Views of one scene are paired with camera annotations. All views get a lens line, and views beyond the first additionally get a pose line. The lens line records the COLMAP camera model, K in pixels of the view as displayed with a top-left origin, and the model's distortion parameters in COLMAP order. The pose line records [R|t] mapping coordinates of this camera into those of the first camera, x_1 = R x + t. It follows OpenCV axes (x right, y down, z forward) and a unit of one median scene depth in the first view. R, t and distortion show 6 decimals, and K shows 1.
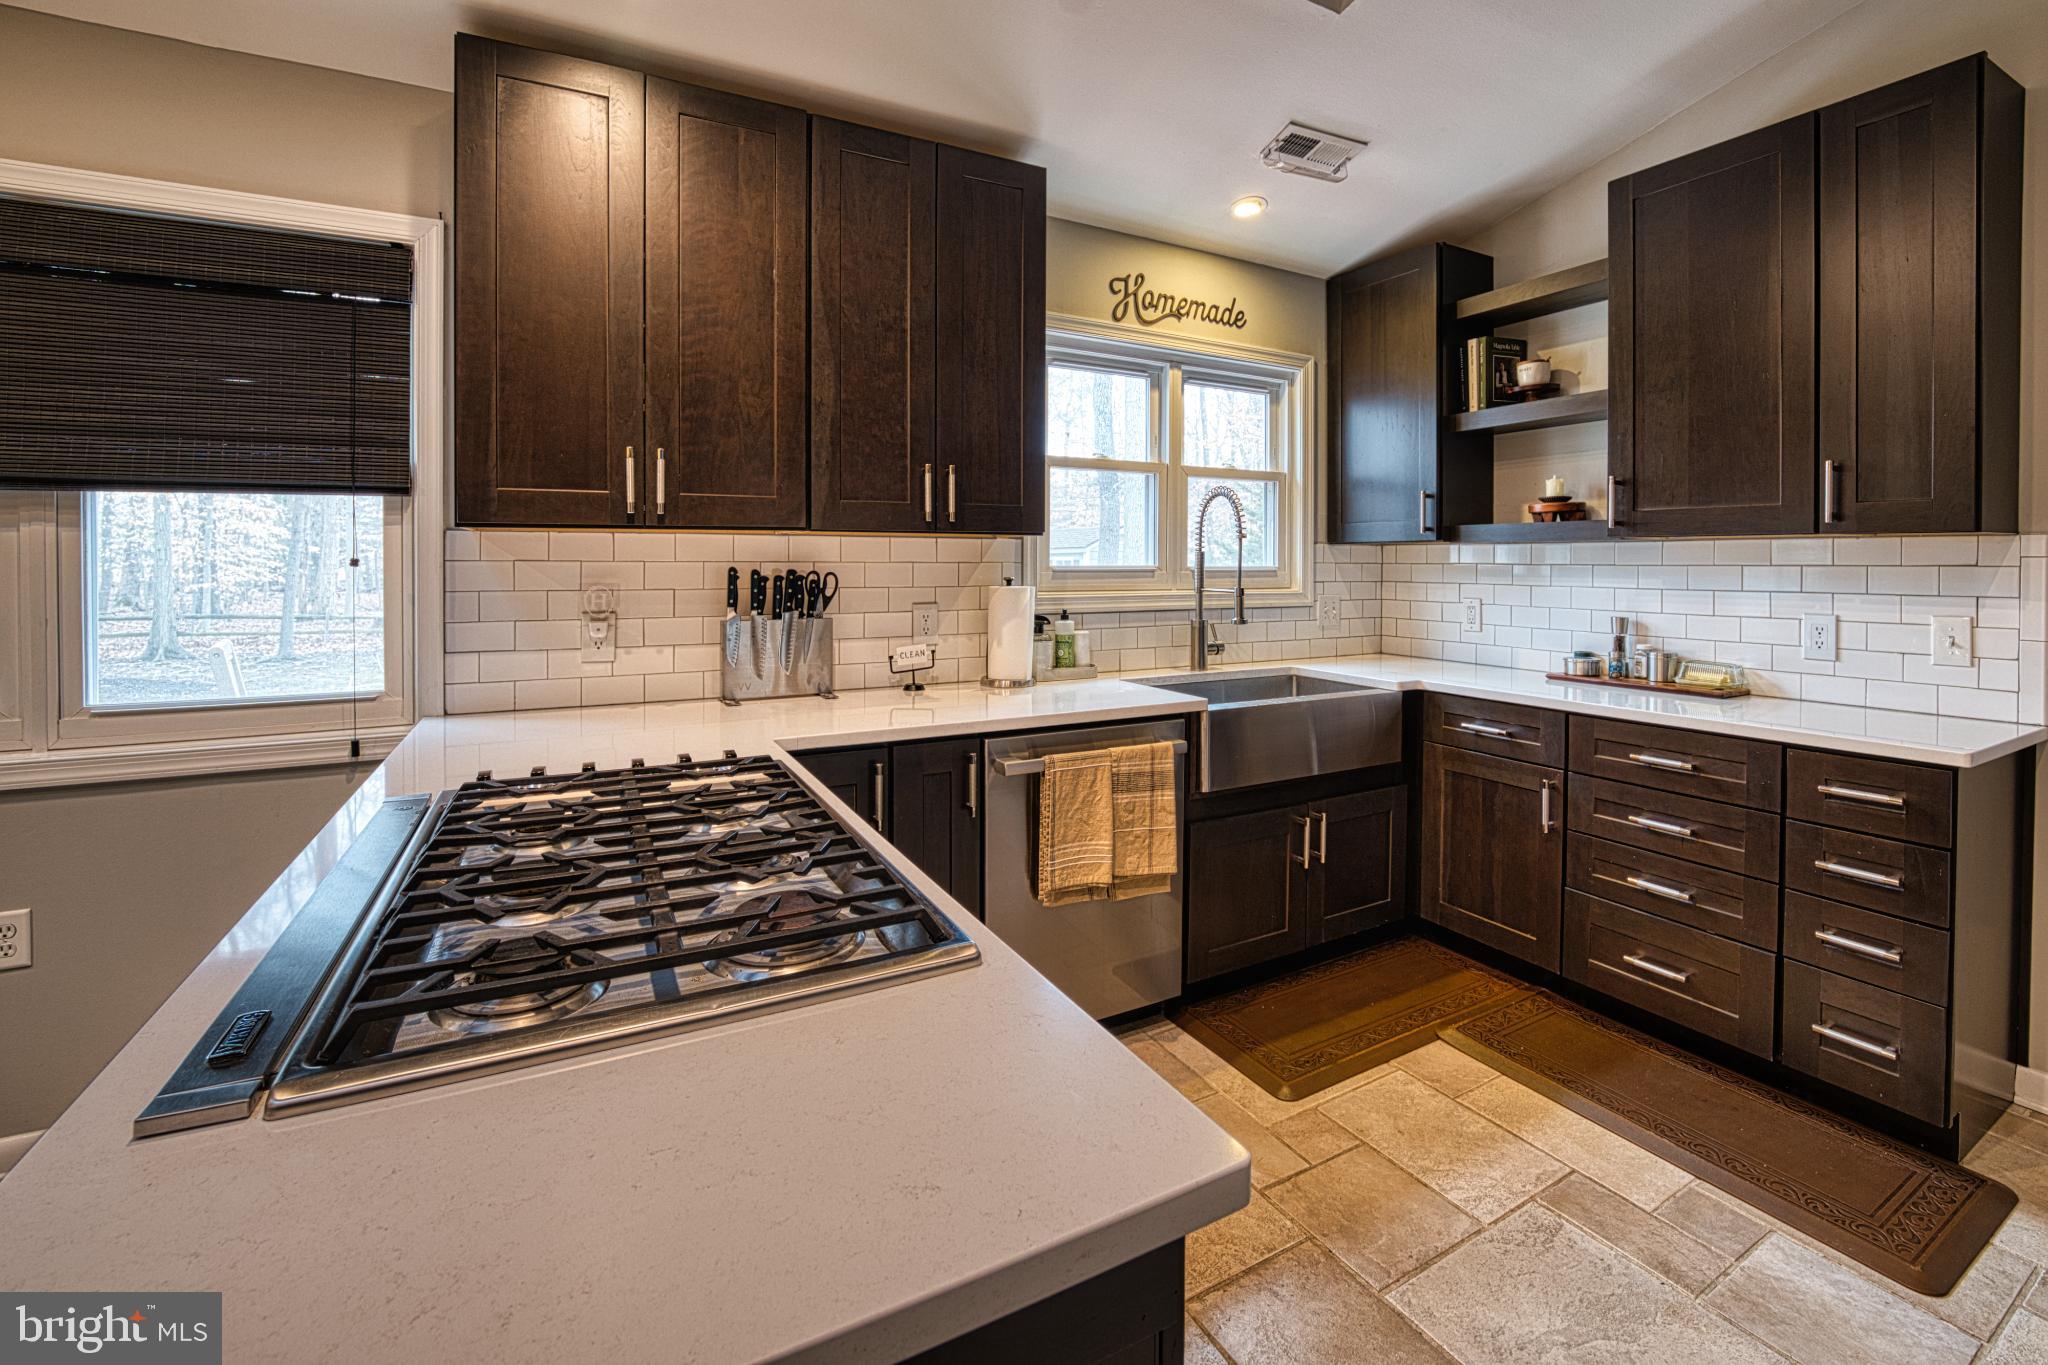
lens RADIAL K [[891.3, 0, 1064.1], [0, 891.3, 578.8], [0, 0, 1]] dist [-0.038291, -0.000076]
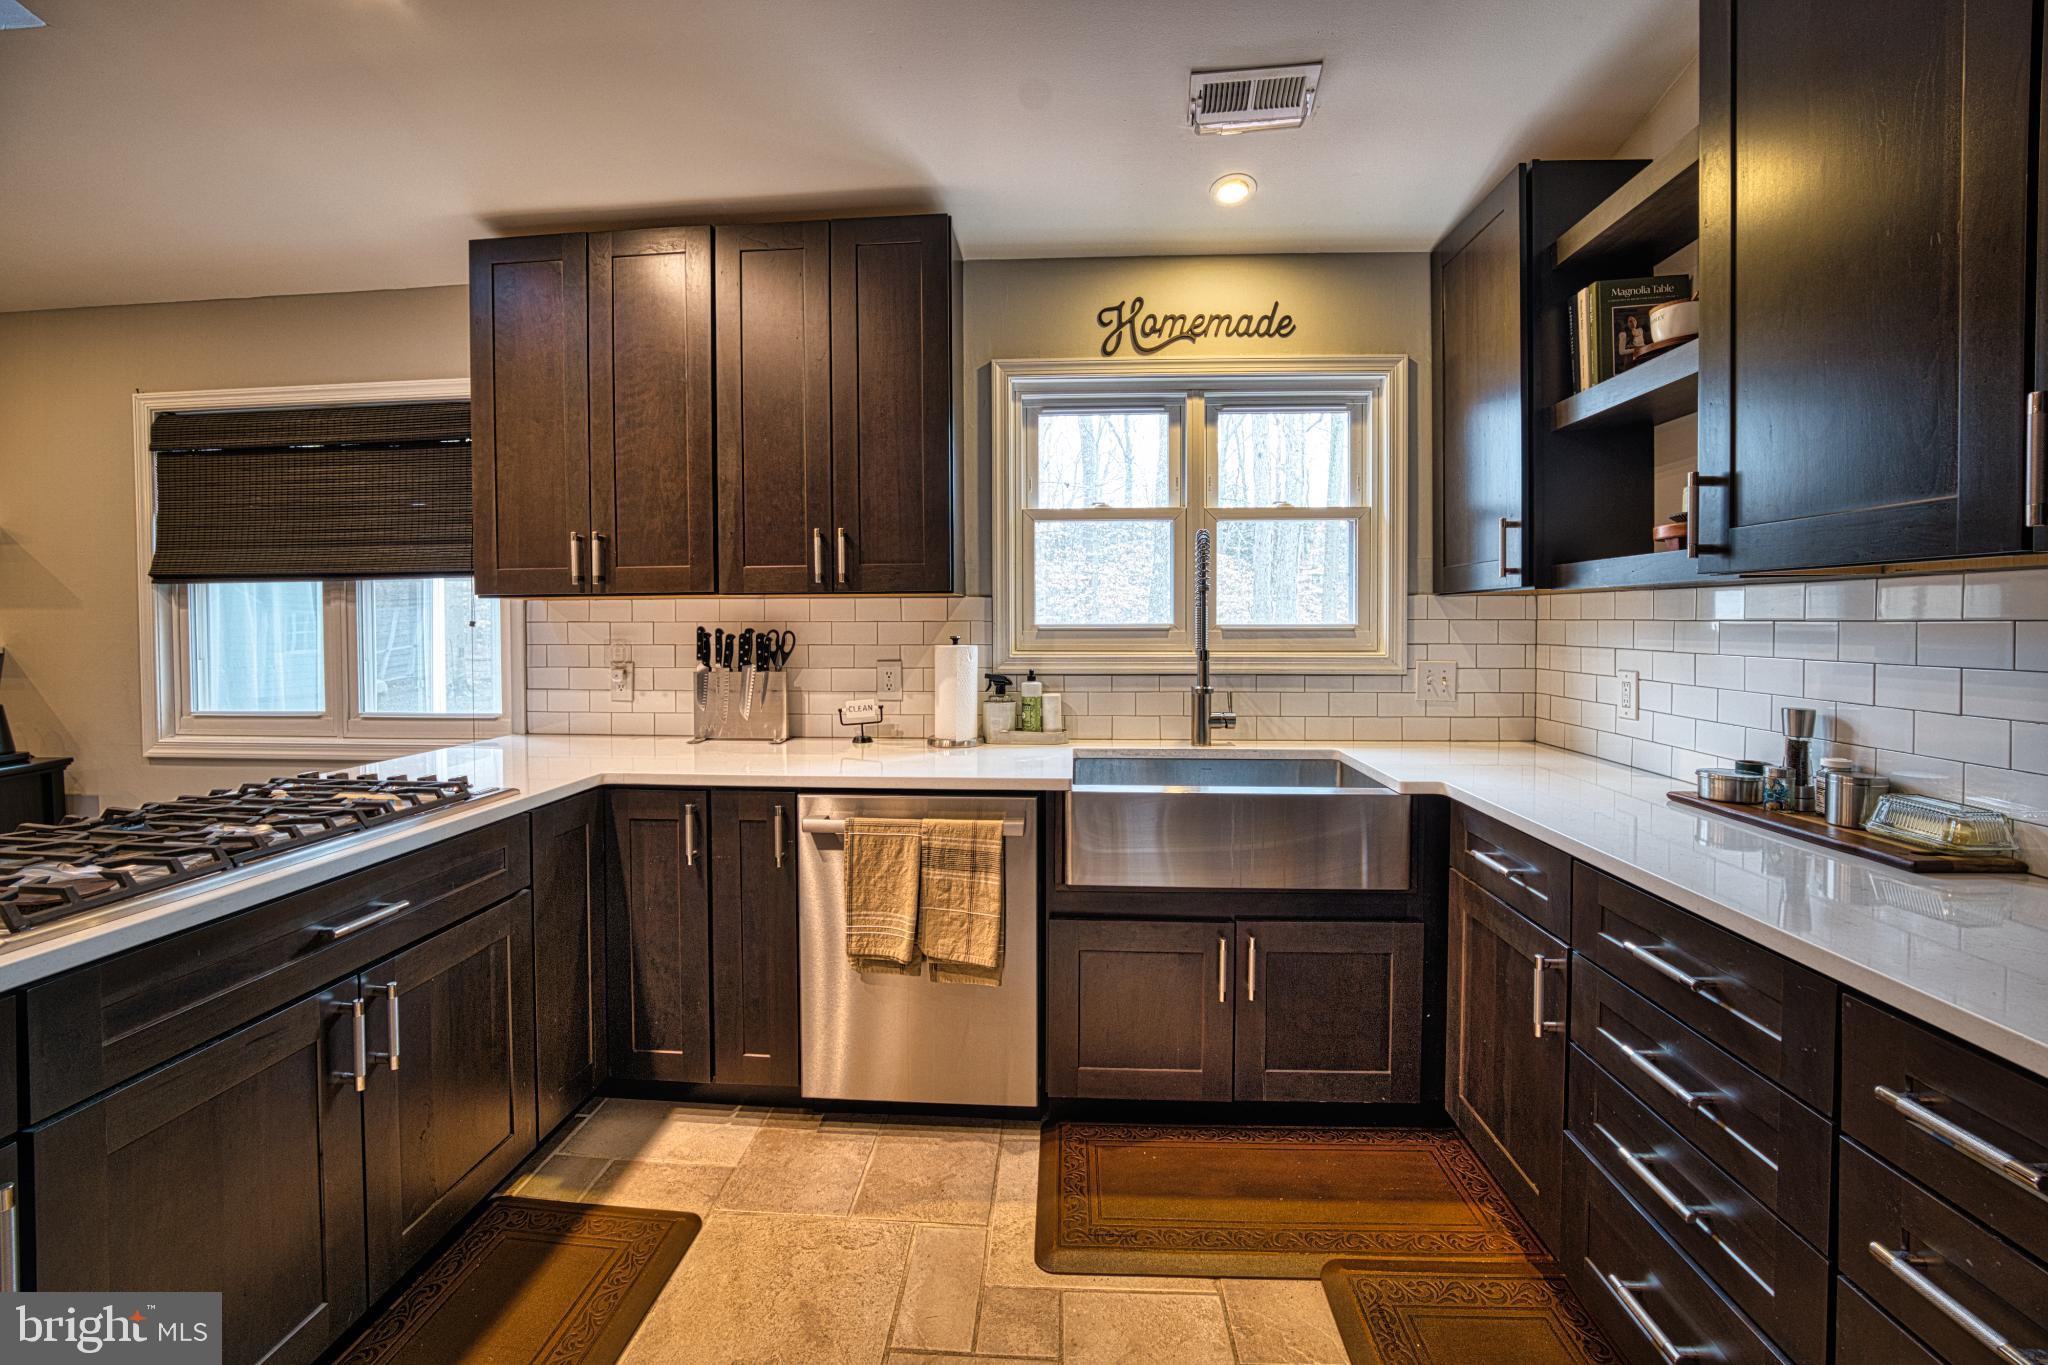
lens RADIAL K [[831.2, 0, 1020.4], [0, 831.2, 640.1], [0, 0, 1]] dist [-0.042695, 0.006371]
pose [[0.834246, 0.006846, -0.551350, 0.489103], [-0.004701, 0.999975, 0.005304, -0.002367], [0.551372, -0.001833, 0.834257, 0.259928]]
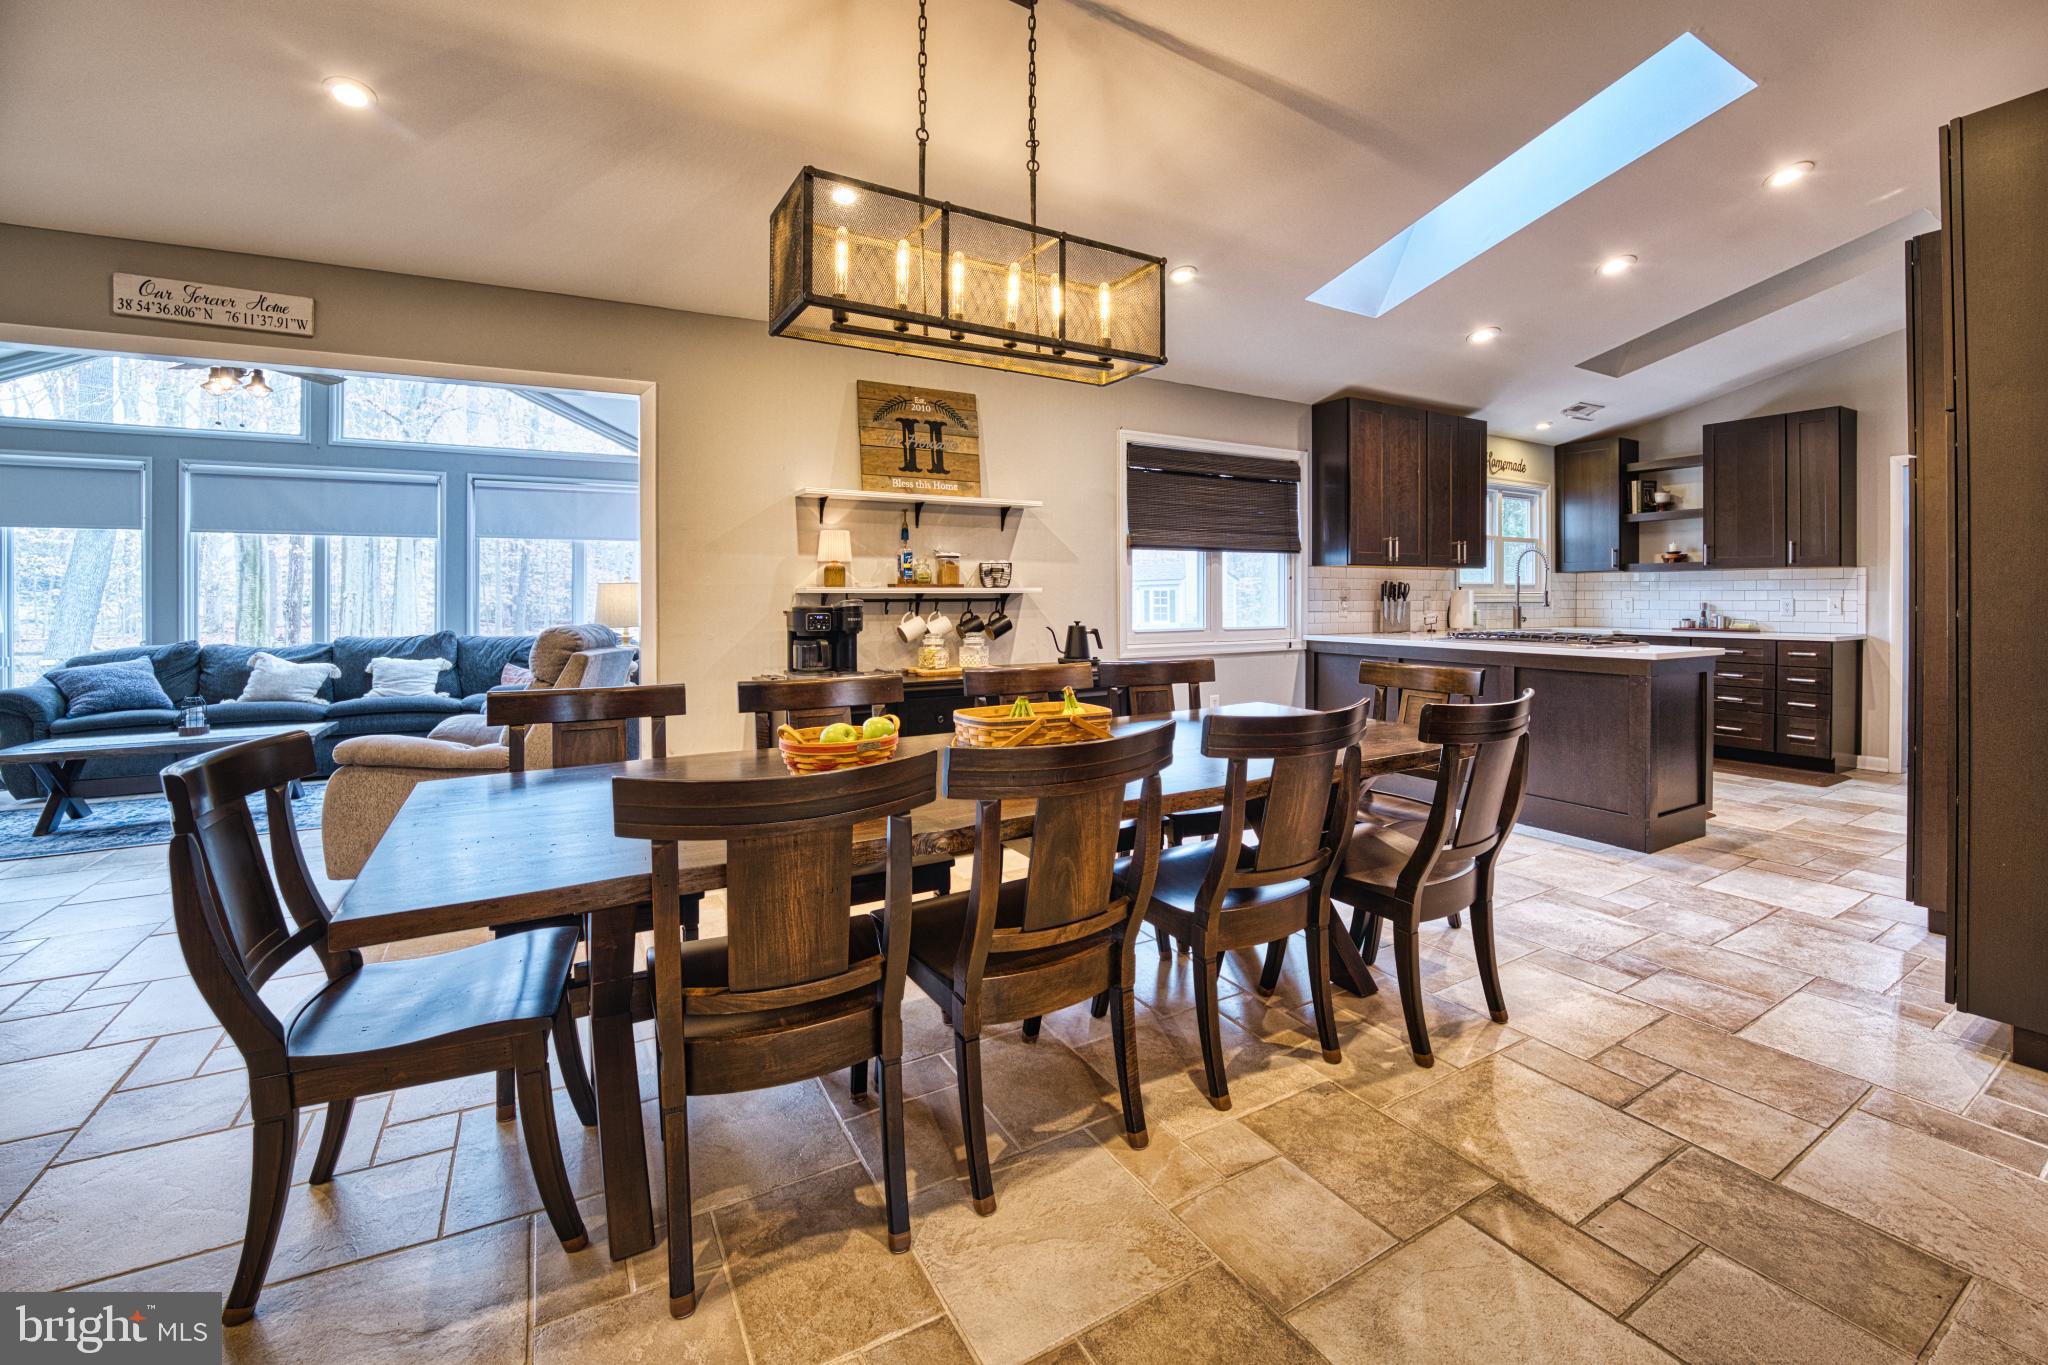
lens RADIAL K [[875.7, 0, 1082.6], [0, 875.7, 615.3], [0, 0, 1]] dist [-0.021964, 0.000032]
pose [[0.999170, -0.004356, 0.040490, -1.129618], [0.004312, 0.999990, 0.001186, 0.067603], [-0.040494, -0.001010, 0.999179, -1.261940]]
